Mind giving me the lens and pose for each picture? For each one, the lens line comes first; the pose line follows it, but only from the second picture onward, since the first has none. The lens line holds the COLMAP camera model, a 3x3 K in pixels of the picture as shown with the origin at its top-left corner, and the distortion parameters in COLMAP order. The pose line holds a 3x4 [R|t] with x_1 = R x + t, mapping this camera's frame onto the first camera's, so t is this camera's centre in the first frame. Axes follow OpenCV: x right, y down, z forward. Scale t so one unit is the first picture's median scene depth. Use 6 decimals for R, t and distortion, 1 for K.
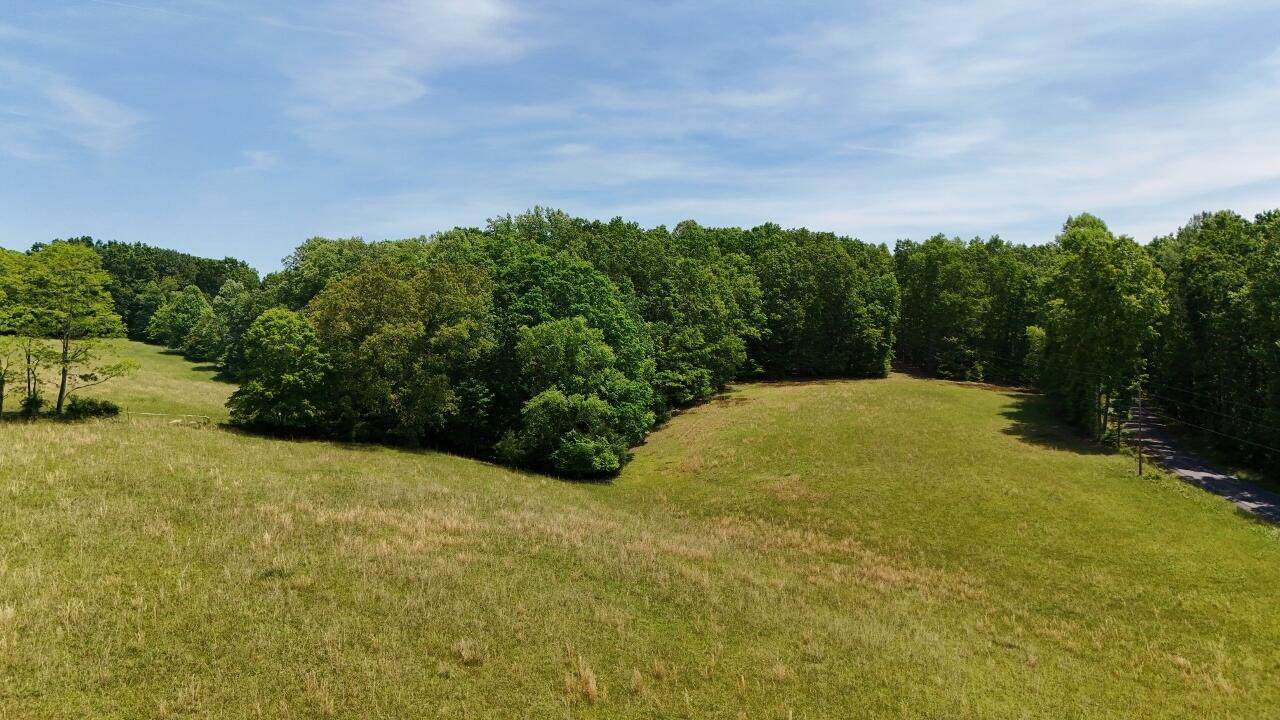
lens RADIAL K [[970.8, 0, 663.2], [0, 970.8, 358.4], [0, 0, 1]] dist [0.069196, -0.074955]
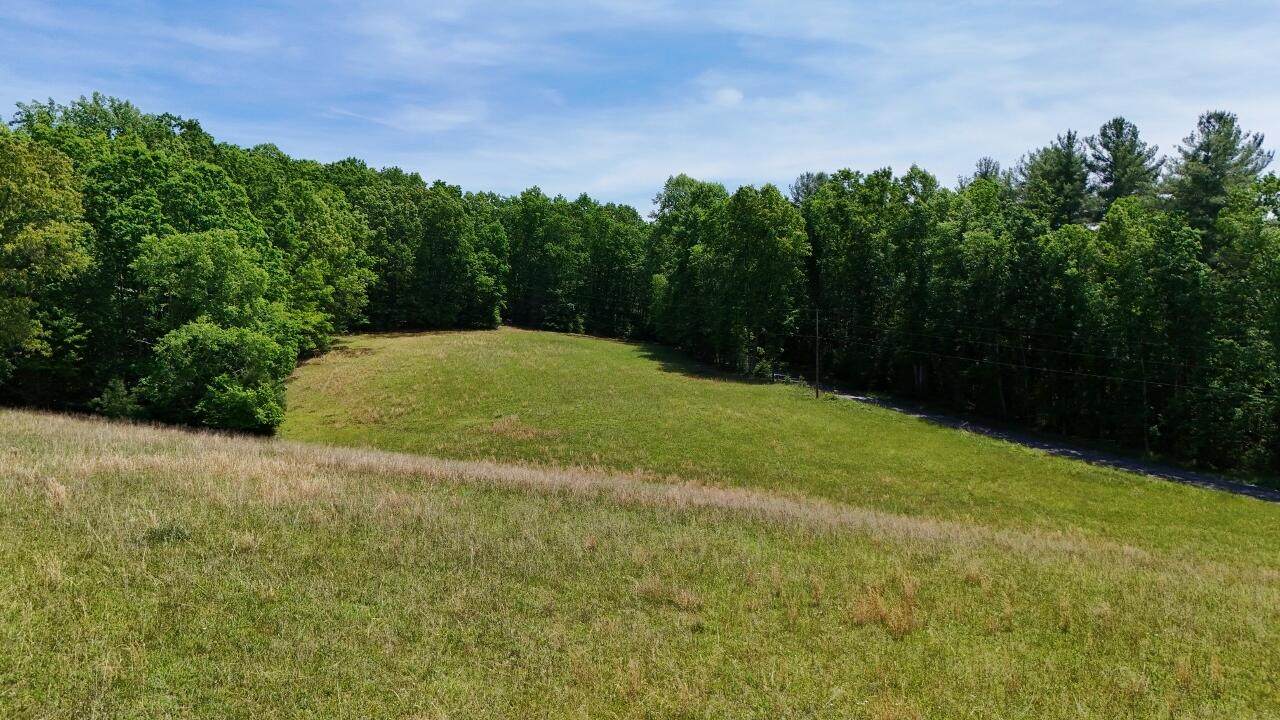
lens RADIAL K [[966.0, 0, 638.4], [0, 966.0, 355.8], [0, 0, 1]] dist [0.129700, -0.120224]
pose [[0.867679, -0.013419, 0.496944, -0.148828], [0.005517, 0.999834, 0.017366, 0.035863], [-0.497095, -0.012326, 0.867609, 0.119204]]
